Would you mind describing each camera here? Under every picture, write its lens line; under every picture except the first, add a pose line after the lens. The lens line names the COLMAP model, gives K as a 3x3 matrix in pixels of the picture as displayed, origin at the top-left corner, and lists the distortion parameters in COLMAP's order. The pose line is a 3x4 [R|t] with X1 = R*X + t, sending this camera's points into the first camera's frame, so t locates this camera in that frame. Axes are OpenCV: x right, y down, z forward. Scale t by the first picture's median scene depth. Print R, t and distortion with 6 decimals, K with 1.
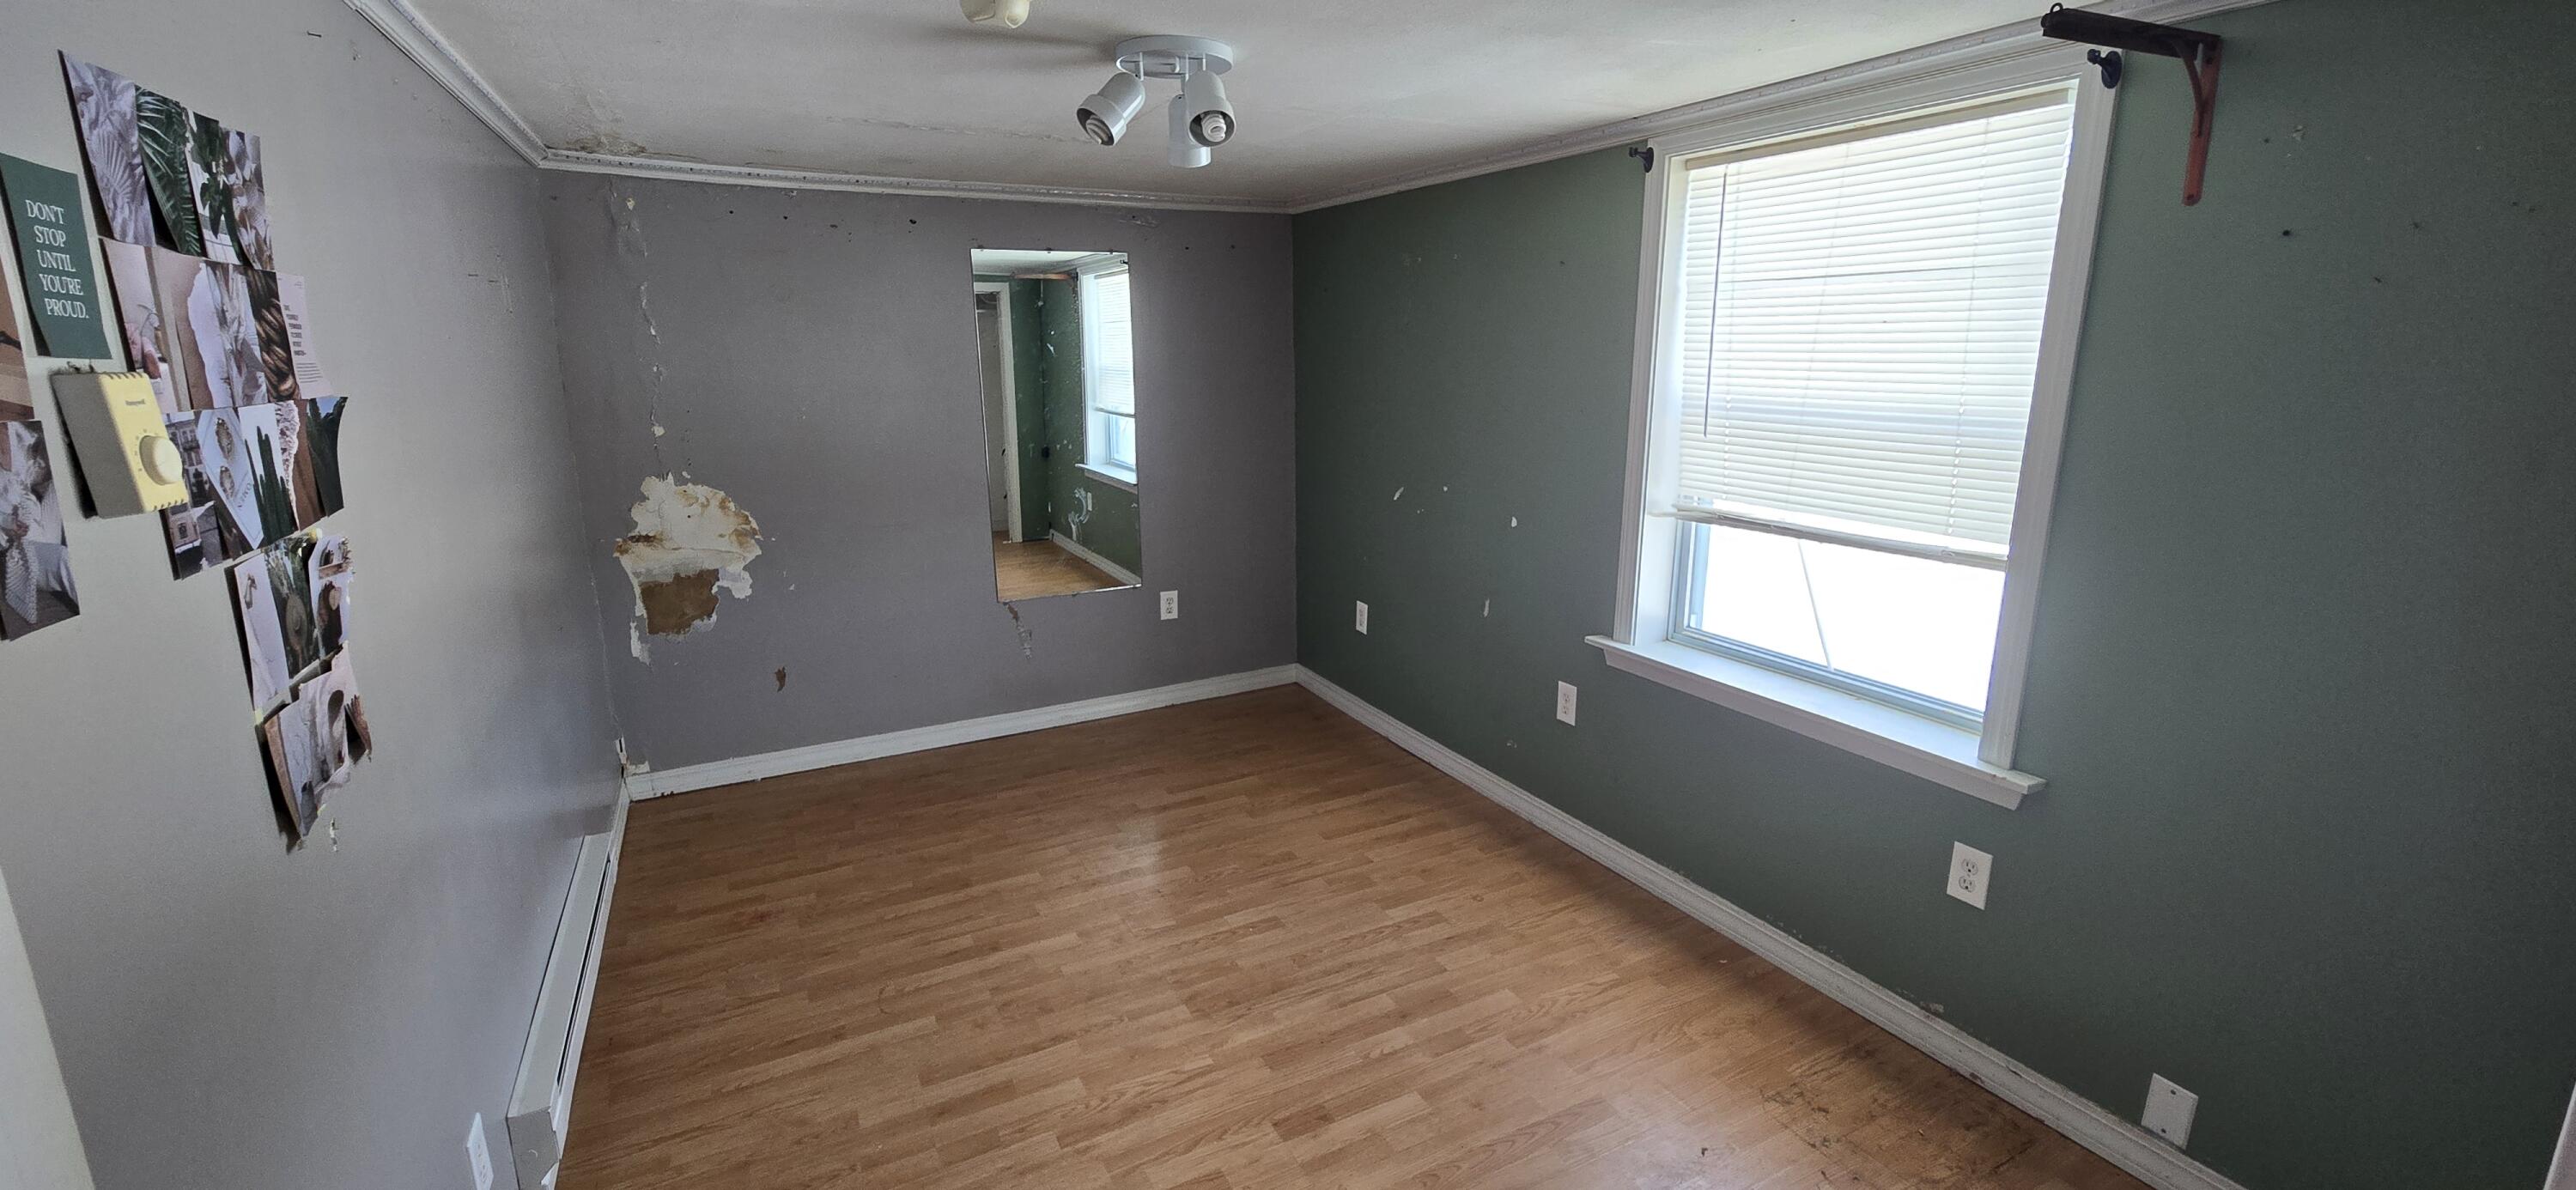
lens RADIAL K [[1057.8, 0, 1288.5], [0, 1057.8, 589.6], [0, 0, 1]] dist [-0.006616, 0.000478]
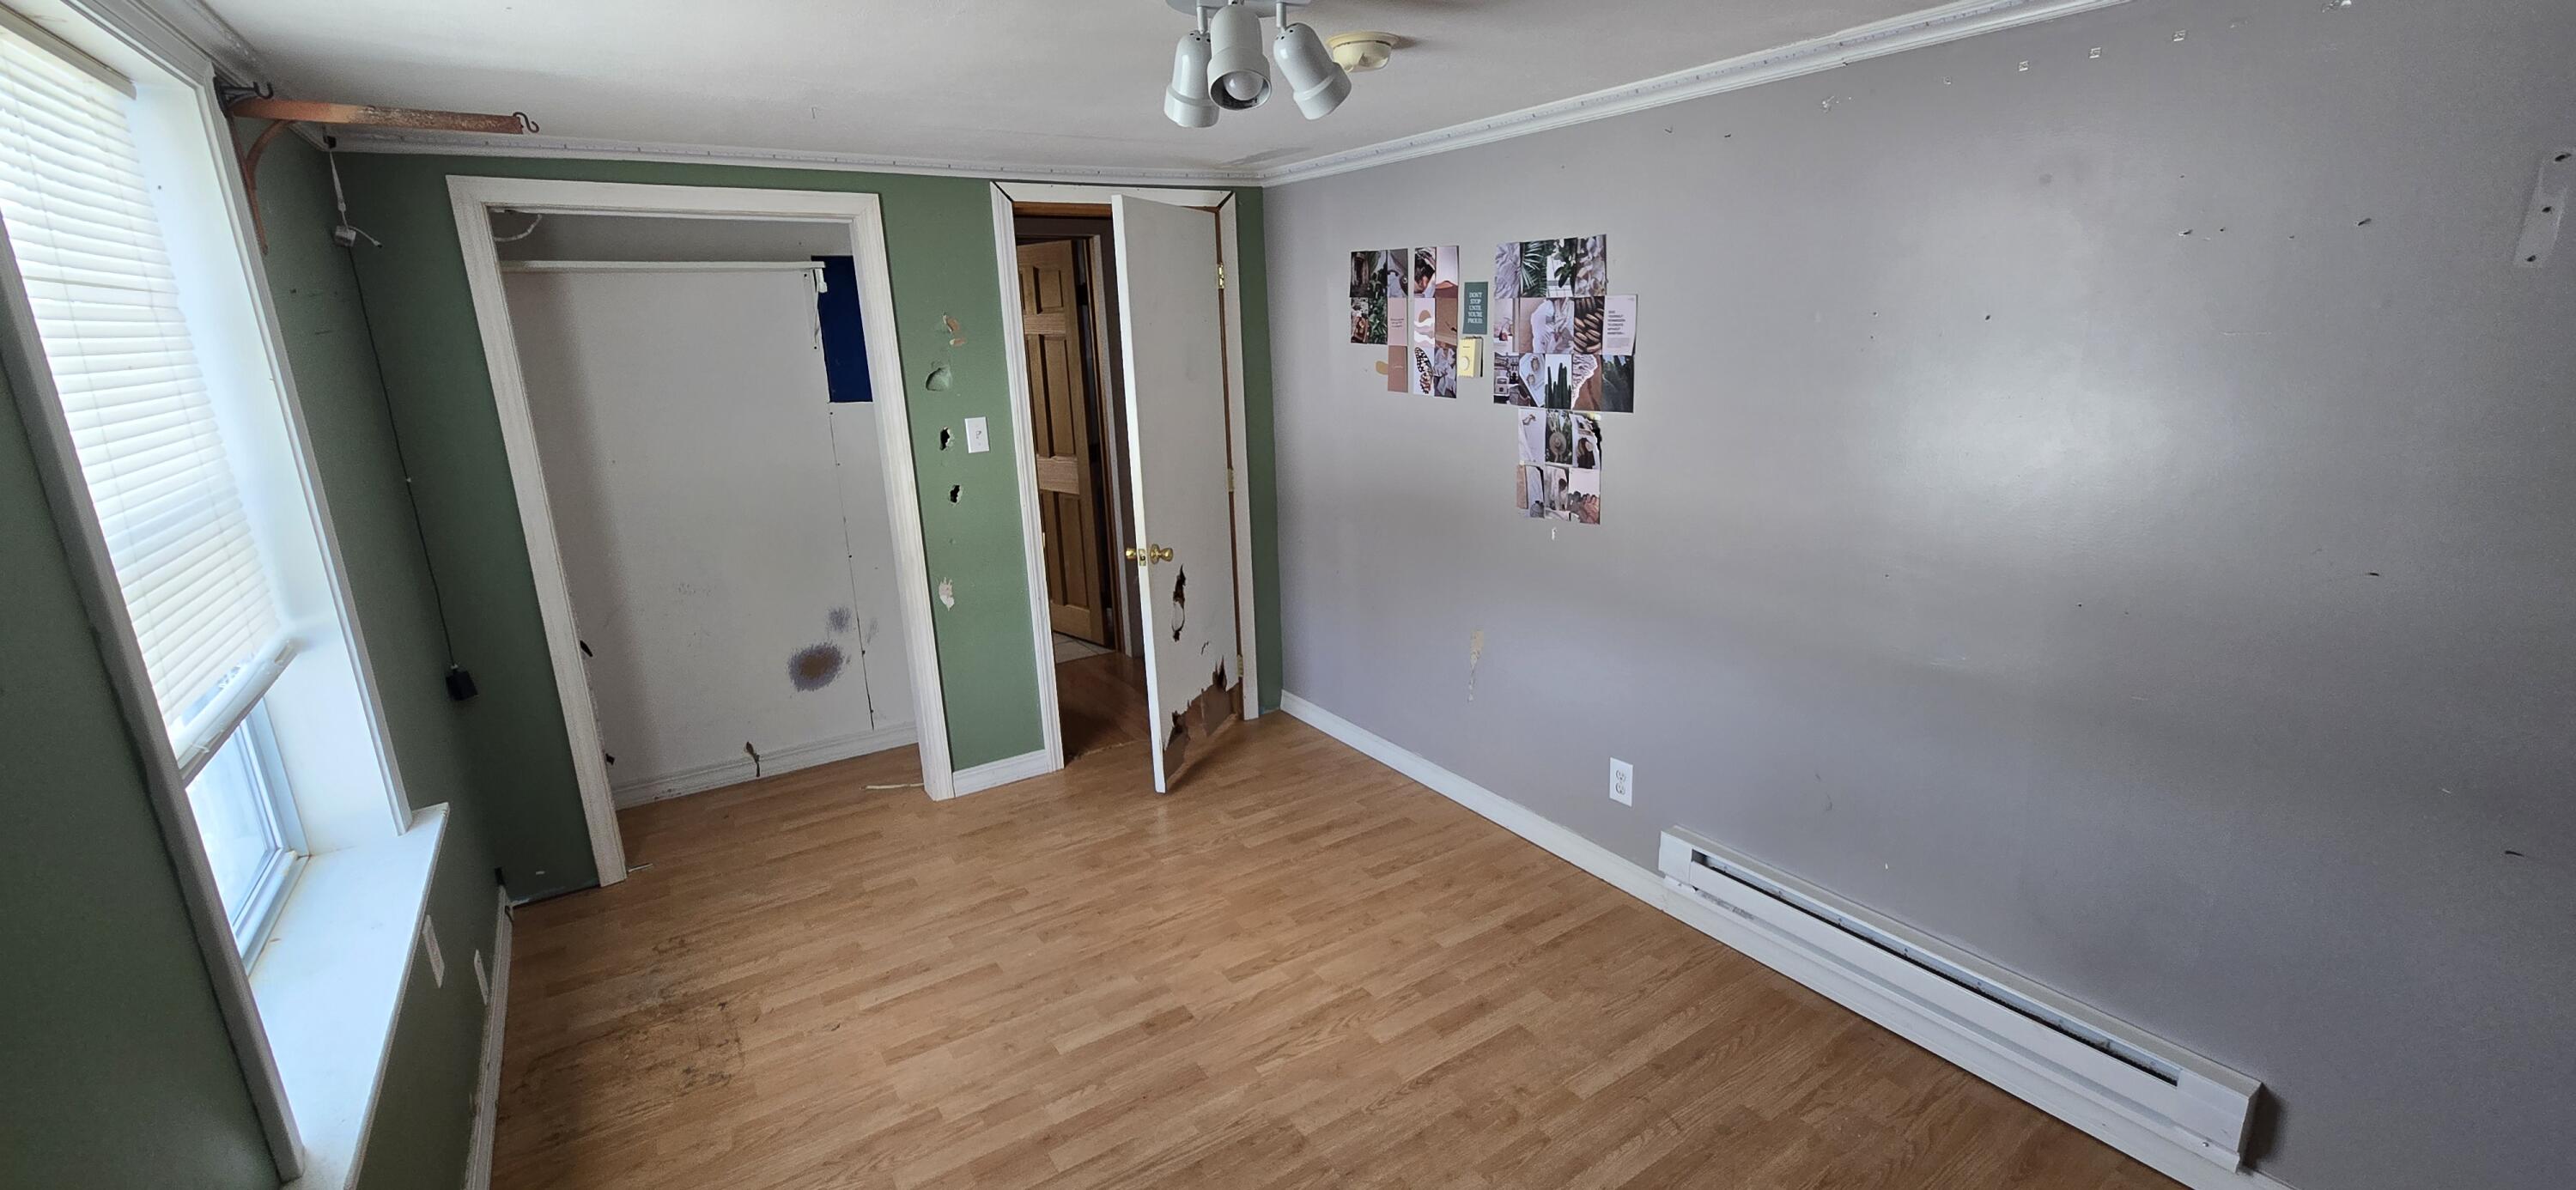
lens RADIAL K [[1057.8, 0, 1290.8], [0, 1057.8, 591.9], [0, 0, 1]] dist [-0.006616, 0.000478]
pose [[-0.994120, 0.055327, -0.093086, -0.037335], [0.006059, 0.886693, 0.462318, -0.428498], [0.108117, 0.459036, -0.881814, 1.735089]]
